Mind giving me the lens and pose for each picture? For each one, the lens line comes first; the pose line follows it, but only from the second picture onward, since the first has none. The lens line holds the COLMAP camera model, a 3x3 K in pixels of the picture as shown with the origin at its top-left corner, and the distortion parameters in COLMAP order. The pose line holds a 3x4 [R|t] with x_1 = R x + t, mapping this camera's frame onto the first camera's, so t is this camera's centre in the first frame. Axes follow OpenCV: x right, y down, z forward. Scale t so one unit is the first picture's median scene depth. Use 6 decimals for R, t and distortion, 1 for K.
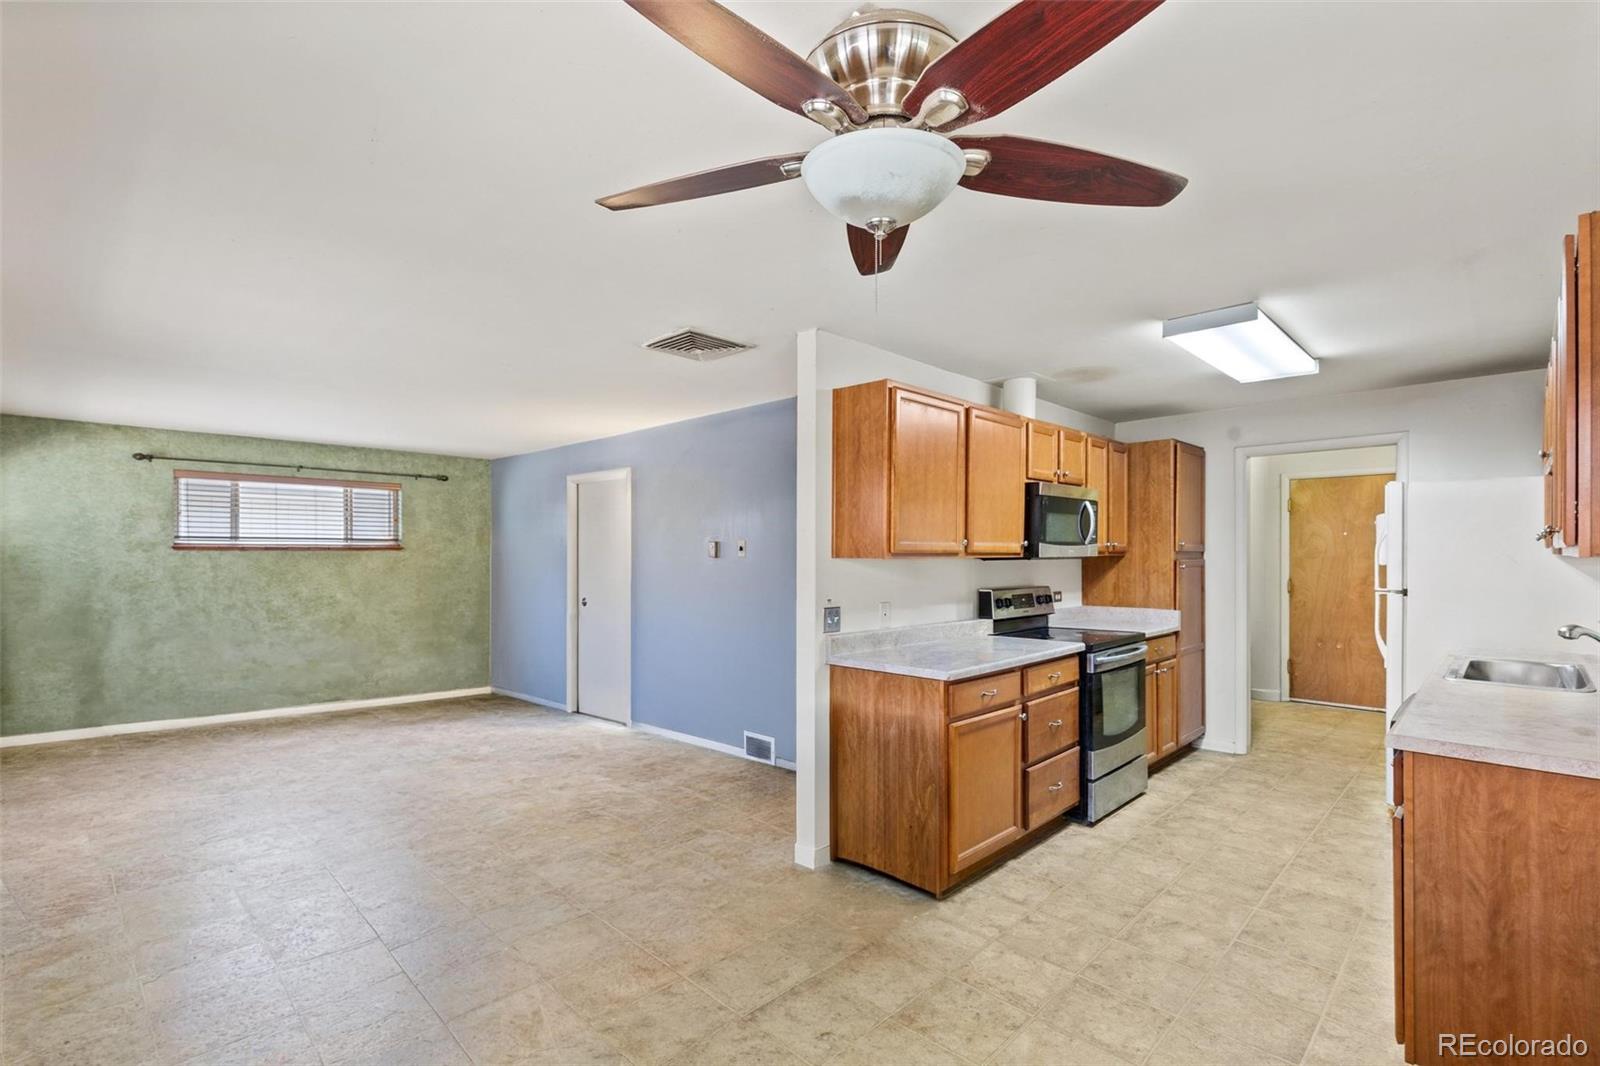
lens RADIAL K [[737.5, 0, 782.7], [0, 737.5, 551.8], [0, 0, 1]] dist [0.002834, -0.000061]
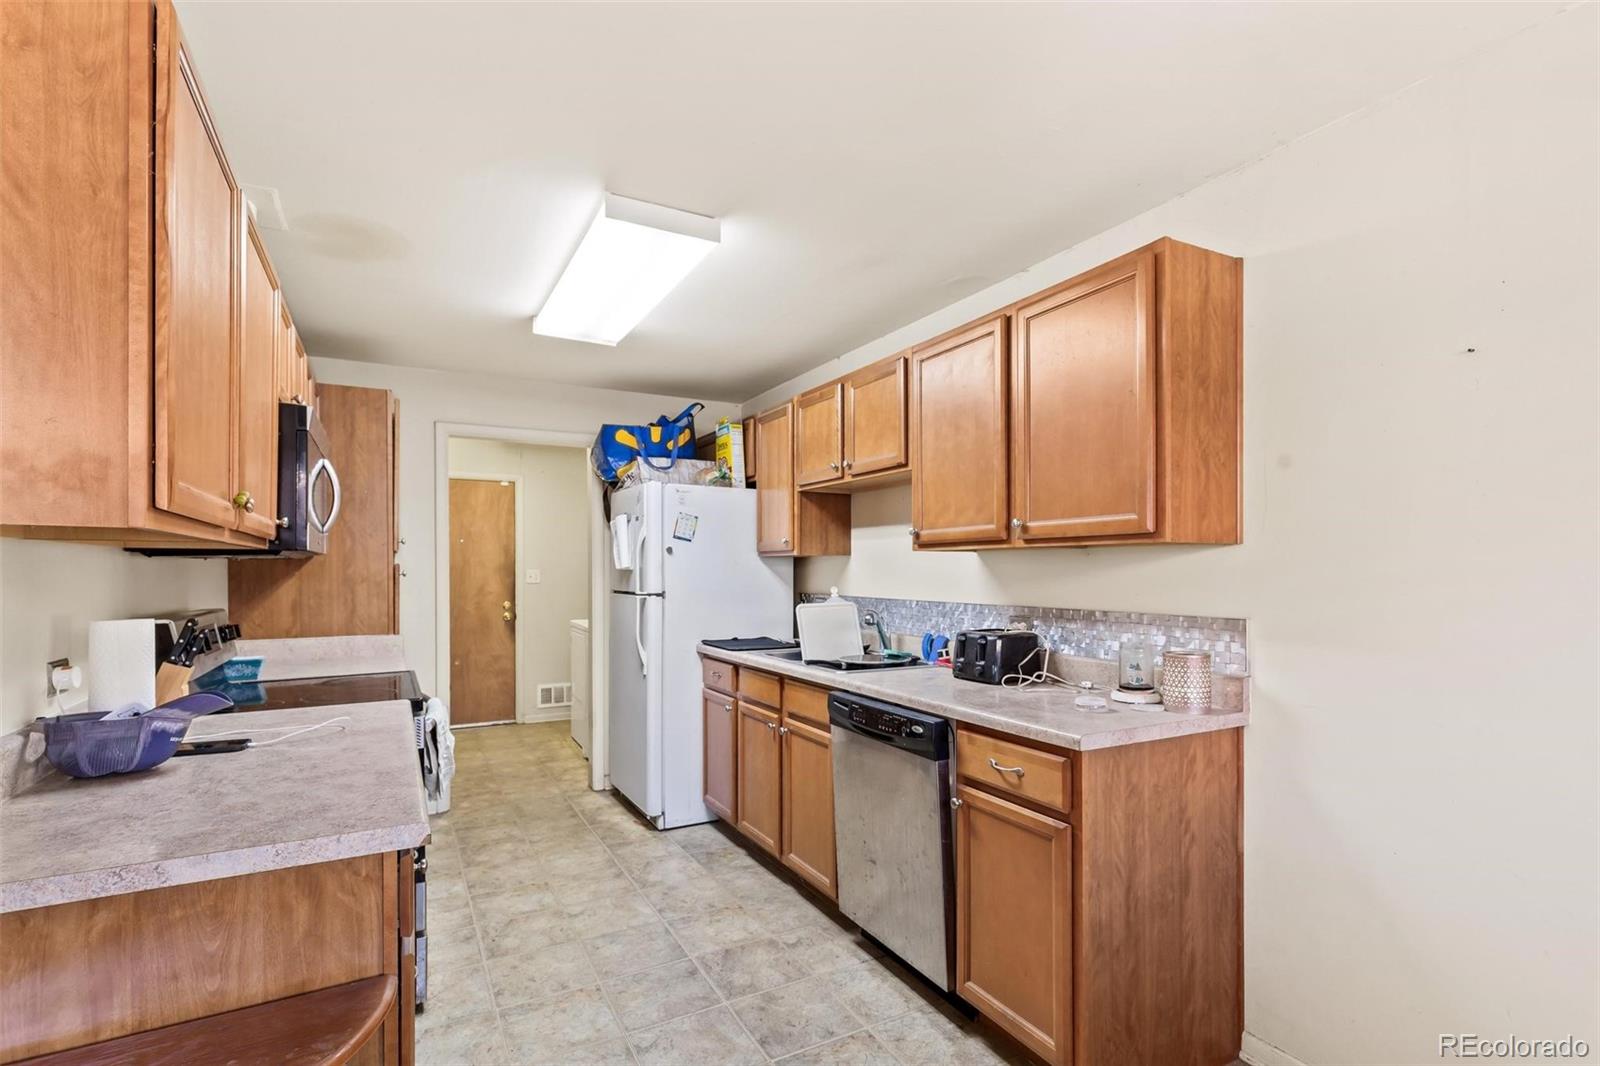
lens RADIAL K [[769.1, 0, 826.1], [0, 769.1, 572.4], [0, 0, 1]] dist [0.002460, -0.000633]
pose [[0.268632, -0.001629, 0.963241, -0.082249], [-0.000525, 0.999998, 0.001838, 0.022932], [-0.963243, -0.000999, 0.268631, 0.521219]]
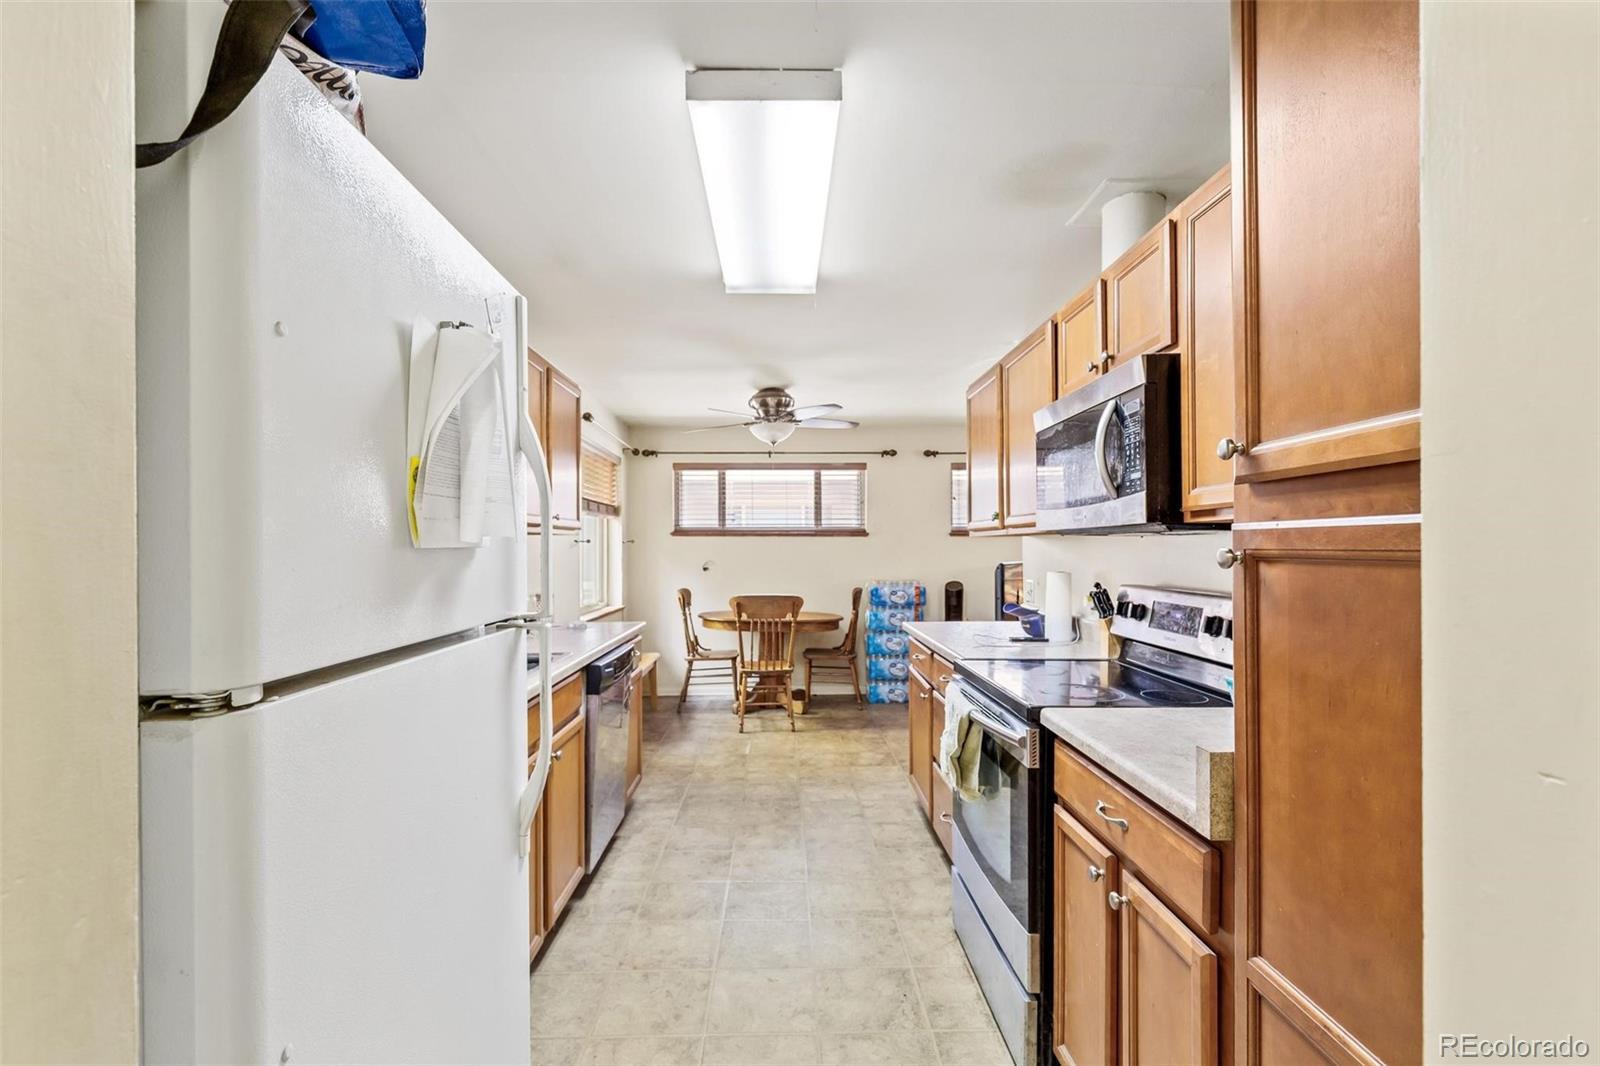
lens RADIAL K [[738.2, 0, 803.3], [0, 738.2, 542.9], [0, 0, 1]] dist [0.017302, -0.000160]
pose [[-0.685170, -0.003952, -0.728373, 0.997799], [0.001456, 0.999976, -0.006796, 0.022605], [0.728382, -0.005717, -0.685148, 1.349465]]
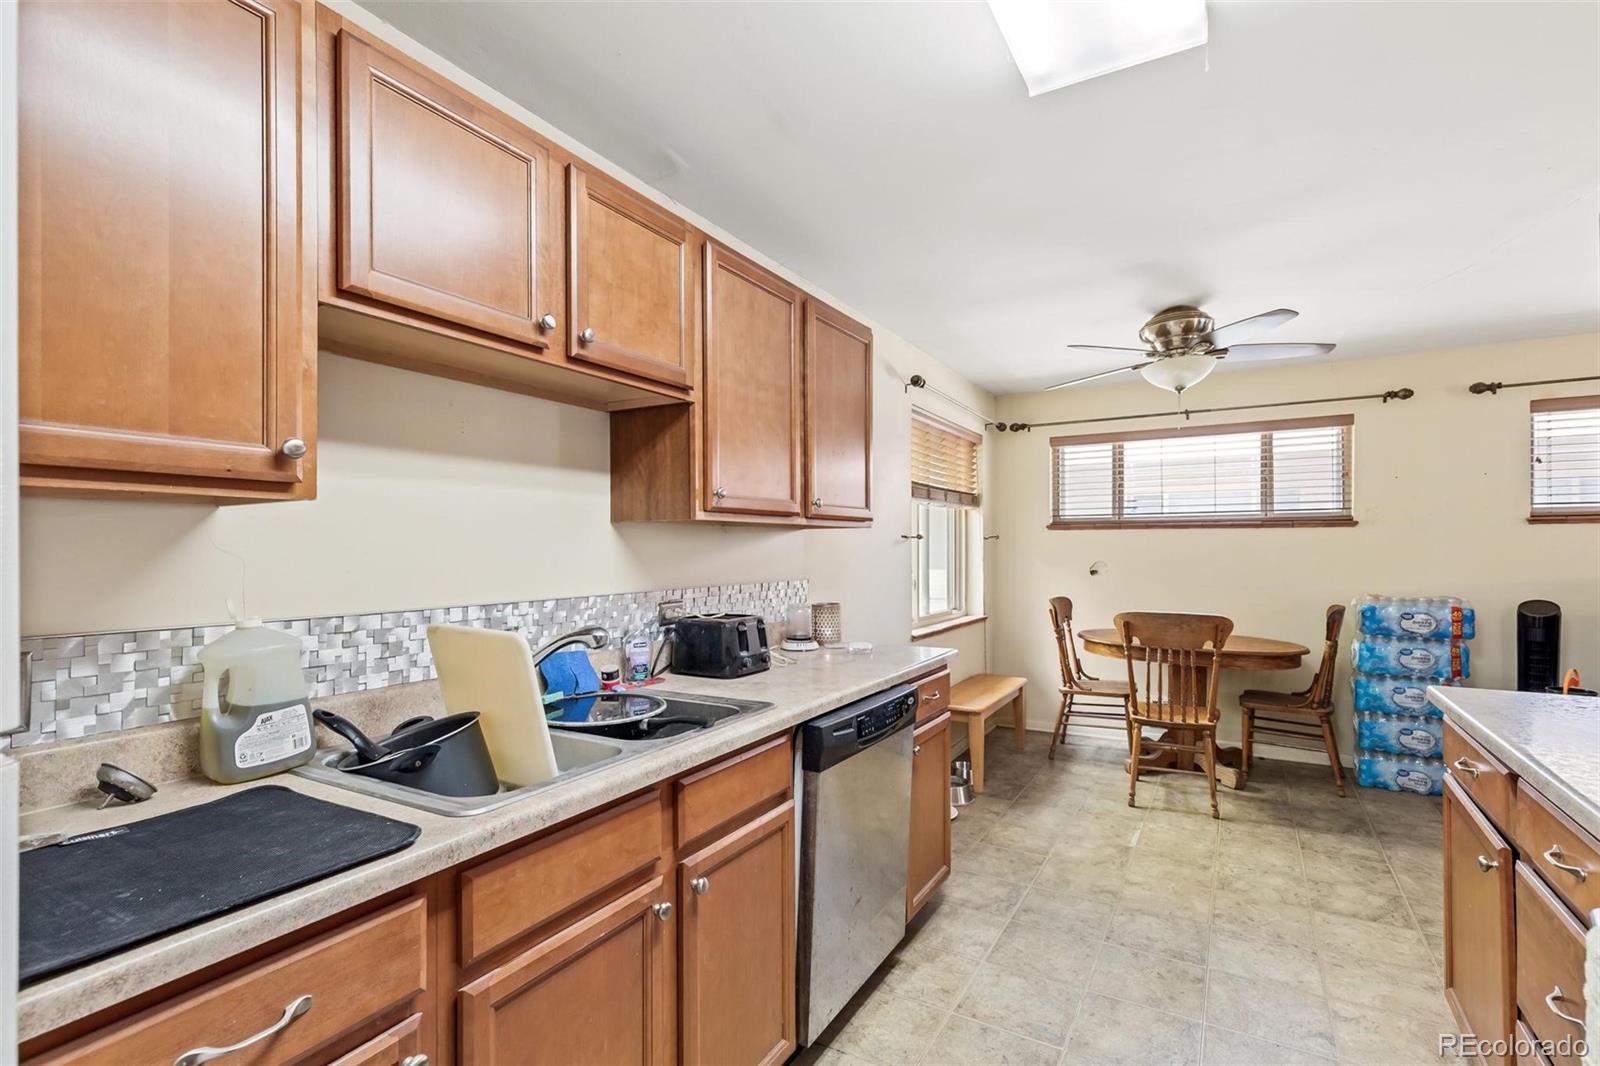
lens RADIAL K [[747.9, 0, 806.8], [0, 747.9, 546.7], [0, 0, 1]] dist [0.003640, -0.000327]
pose [[-0.965988, 0.003595, -0.258563, 0.734298], [0.003712, 0.999993, 0.000034, 0.023866], [0.258561, -0.000927, -0.965994, 1.157817]]
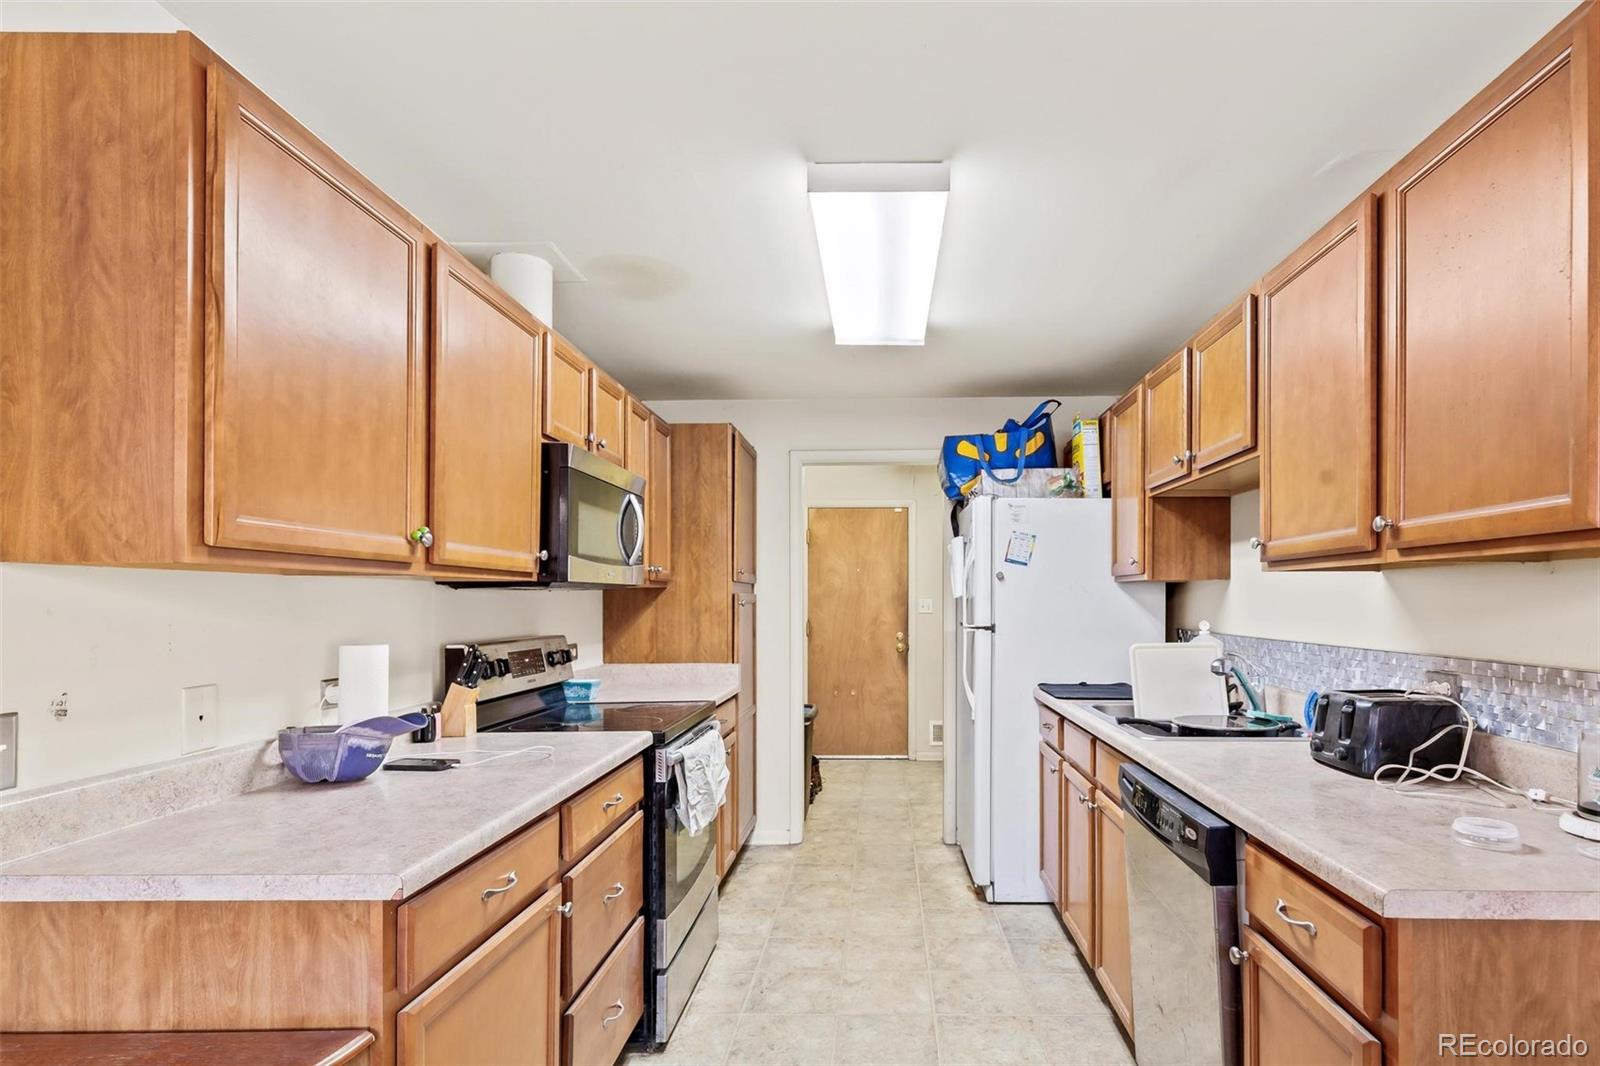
lens RADIAL K [[840.1, 0, 874.1], [0, 840.1, 601.0], [0, 0, 1]] dist [0.002200, -0.000026]
pose [[0.716149, -0.001750, 0.697945, 0.079744], [0.001315, 0.999998, 0.001158, 0.022379], [-0.697946, 0.000089, 0.716150, 0.413959]]
